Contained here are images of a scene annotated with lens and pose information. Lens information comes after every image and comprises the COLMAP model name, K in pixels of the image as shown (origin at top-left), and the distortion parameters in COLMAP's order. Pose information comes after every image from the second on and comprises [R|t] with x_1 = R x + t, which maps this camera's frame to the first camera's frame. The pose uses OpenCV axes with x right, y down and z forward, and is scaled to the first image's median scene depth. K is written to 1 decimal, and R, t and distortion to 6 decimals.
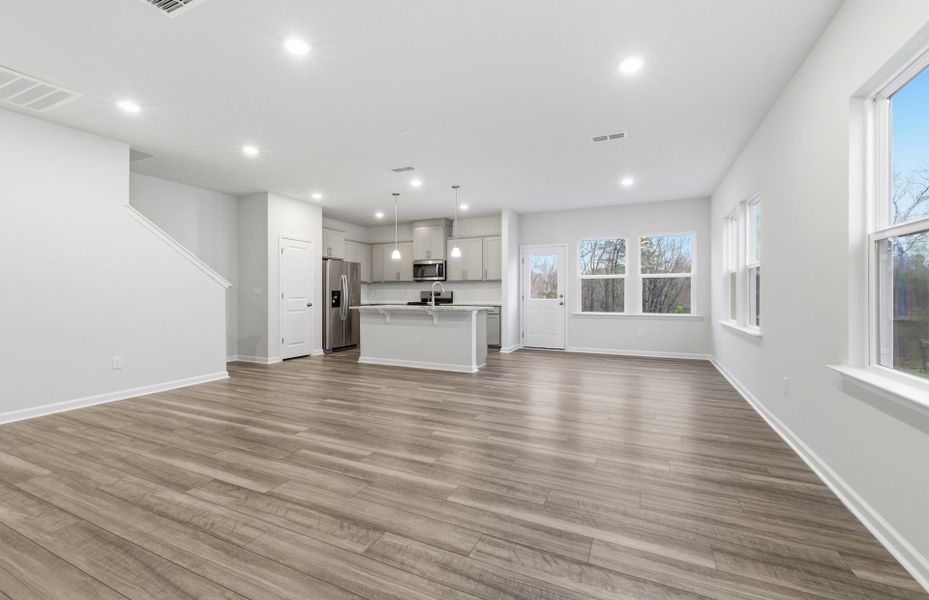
lens RADIAL K [[396.3, 0, 462.0], [0, 396.3, 291.4], [0, 0, 1]] dist [0.001669, 0.000056]
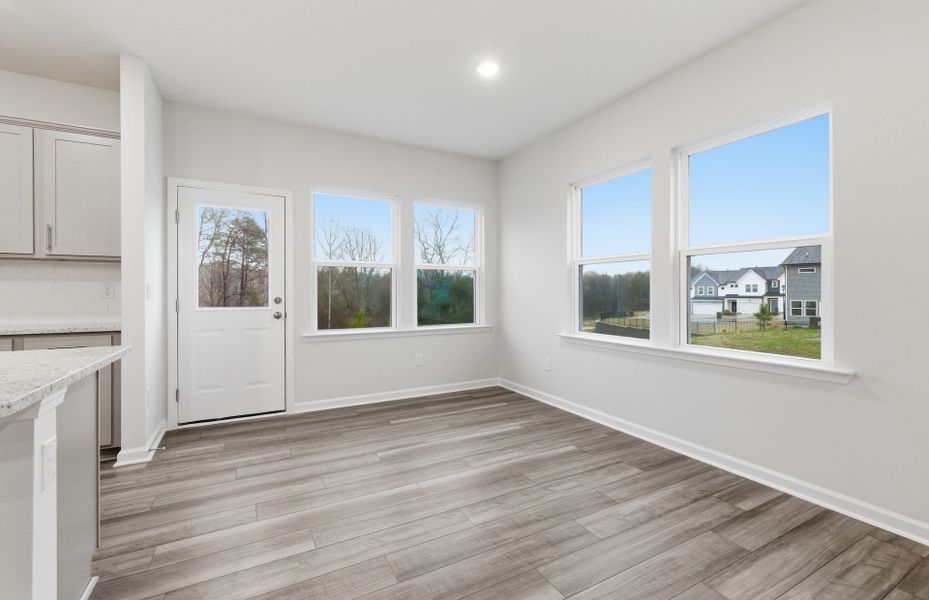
lens RADIAL K [[401.0, 0, 460.4], [0, 401.0, 293.0], [0, 0, 1]] dist [0.001699, 0.000262]
pose [[0.597134, -0.000263, 0.802142, -0.005859], [-0.002187, 0.999996, 0.001956, 0.001908], [-0.802139, -0.002923, 0.597131, 0.567519]]
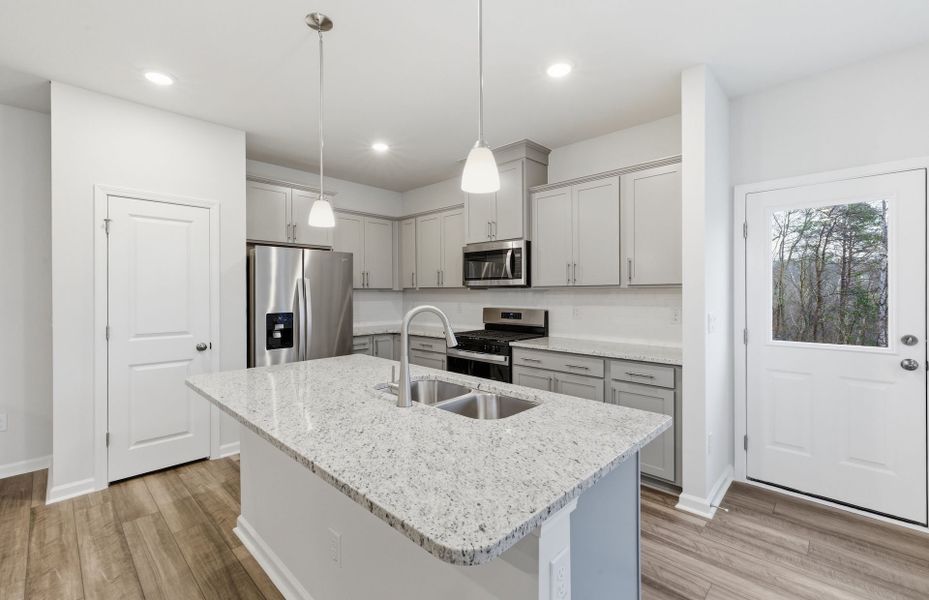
lens RADIAL K [[396.3, 0, 462.0], [0, 396.3, 291.4], [0, 0, 1]] dist [0.001669, 0.000056]
pose [[0.945055, -0.002834, -0.326899, 0.036209], [0.004934, 0.999972, 0.005596, -0.029040], [0.326874, -0.006902, 0.945043, 0.652018]]
